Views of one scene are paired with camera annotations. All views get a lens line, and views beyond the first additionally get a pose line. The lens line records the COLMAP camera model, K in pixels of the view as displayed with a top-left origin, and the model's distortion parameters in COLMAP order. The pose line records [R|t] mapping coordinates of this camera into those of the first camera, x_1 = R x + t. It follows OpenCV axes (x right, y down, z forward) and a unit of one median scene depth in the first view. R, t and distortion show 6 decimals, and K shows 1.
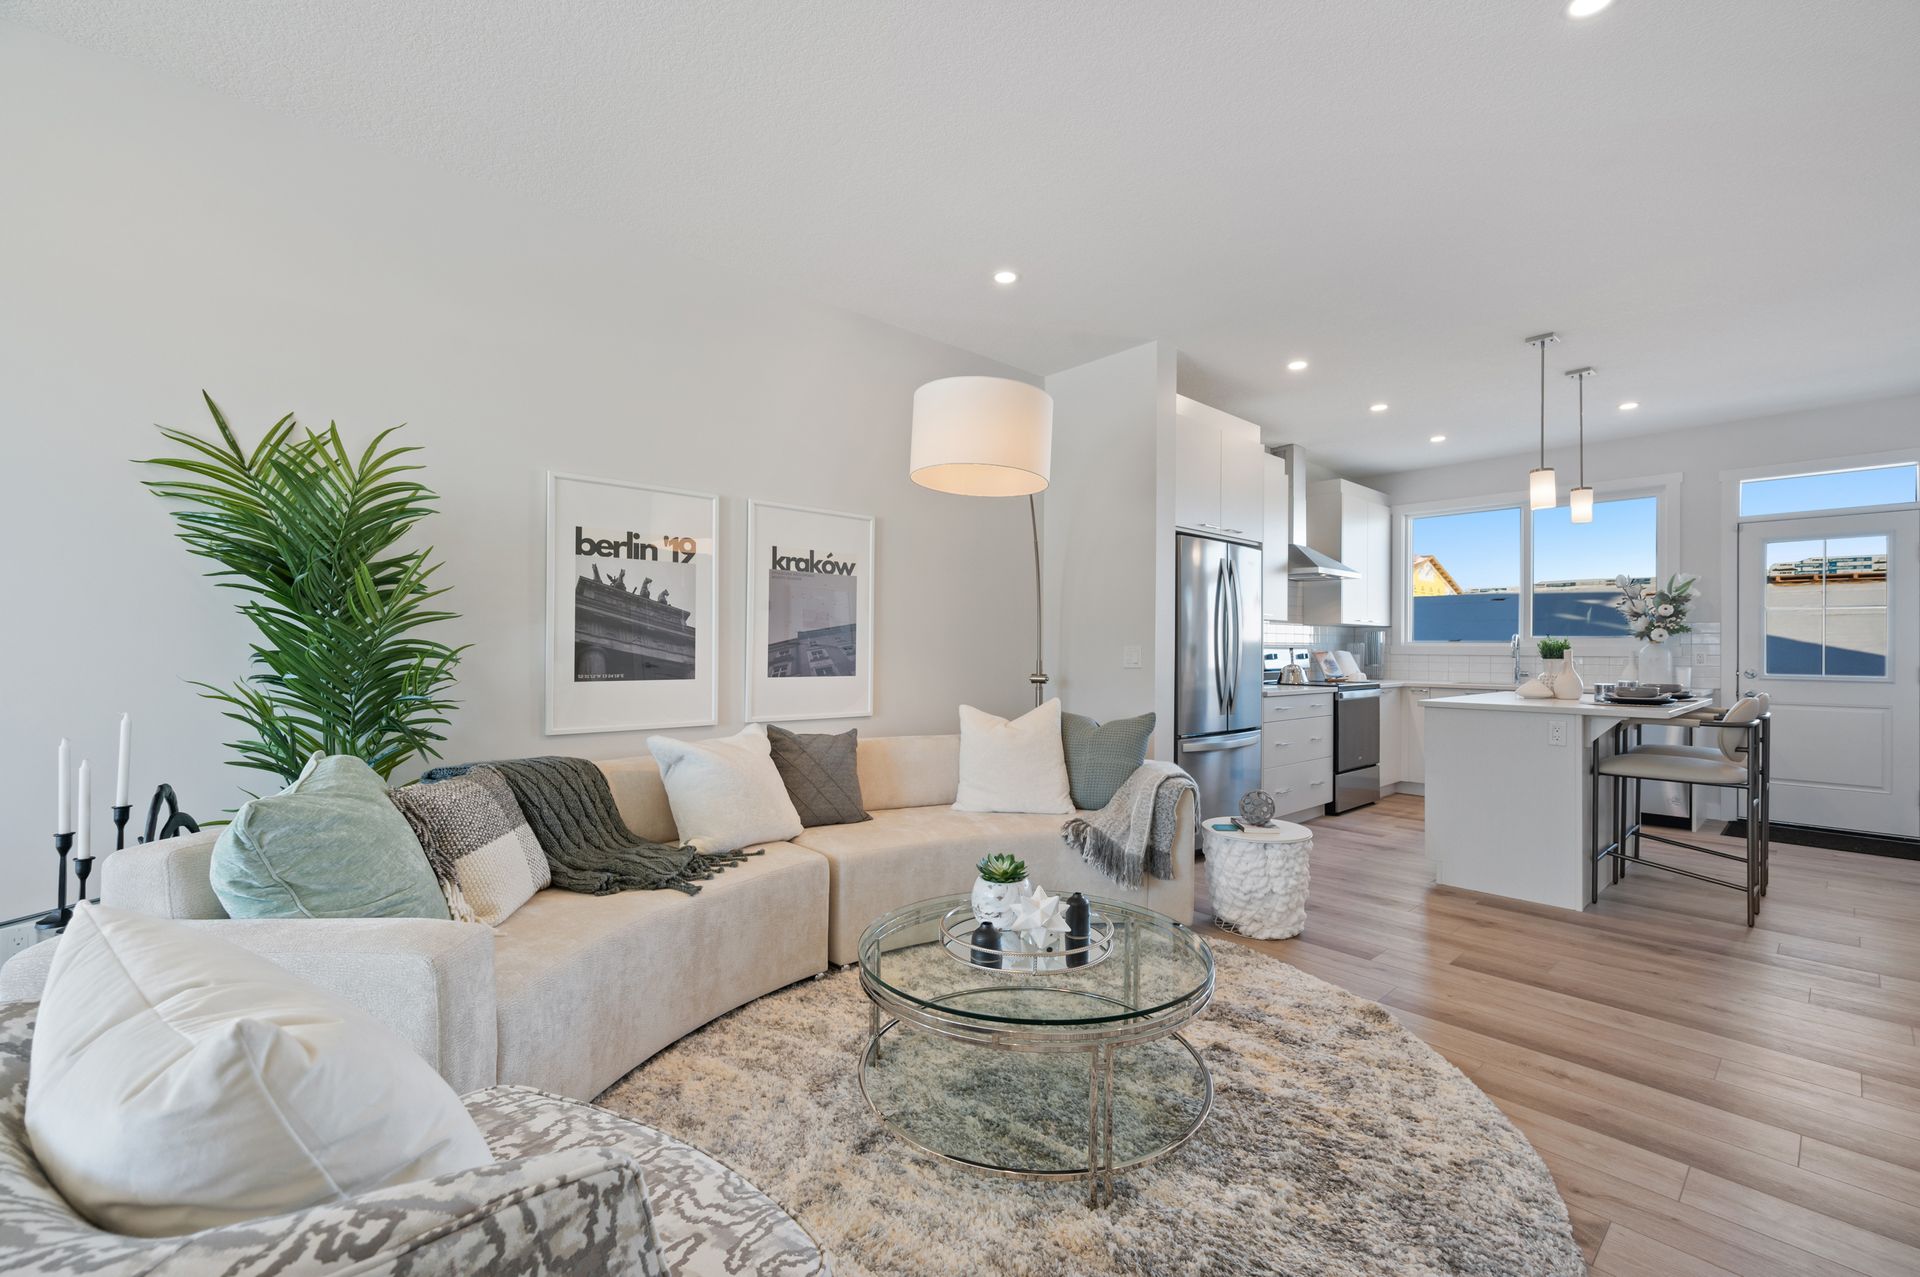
lens RADIAL K [[819.5, 0, 955.7], [0, 819.5, 646.1], [0, 0, 1]] dist [0.003890, -0.000194]
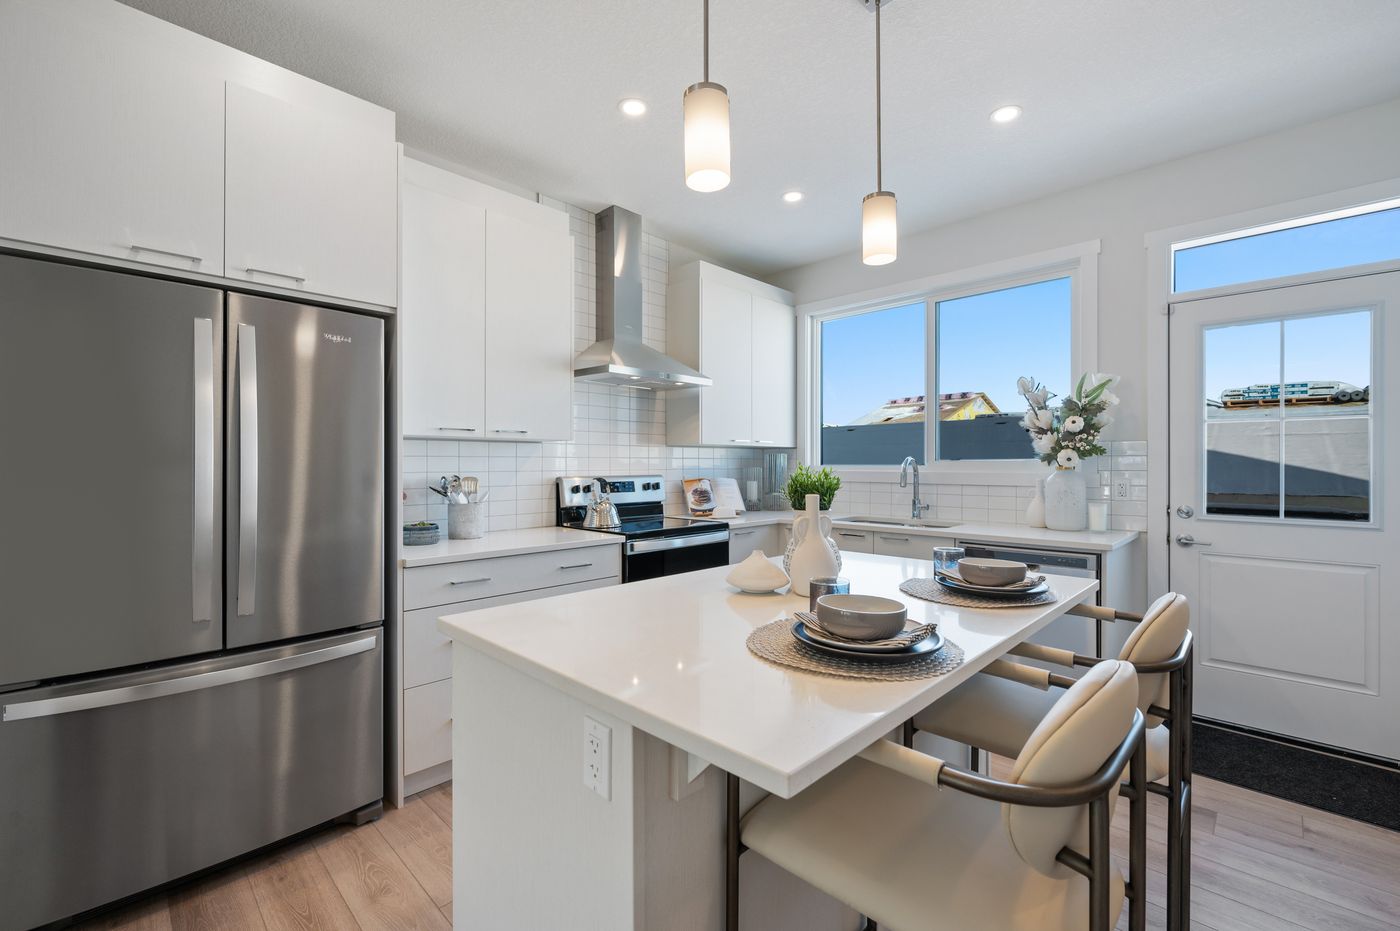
lens RADIAL K [[597.5, 0, 703.0], [0, 597.5, 462.5], [0, 0, 1]] dist [0.003890, -0.000194]
pose [[0.998074, -0.004796, 0.061846, 0.489470], [0.004713, 0.999988, 0.001492, -0.011781], [-0.061852, -0.001198, 0.998085, 0.479757]]
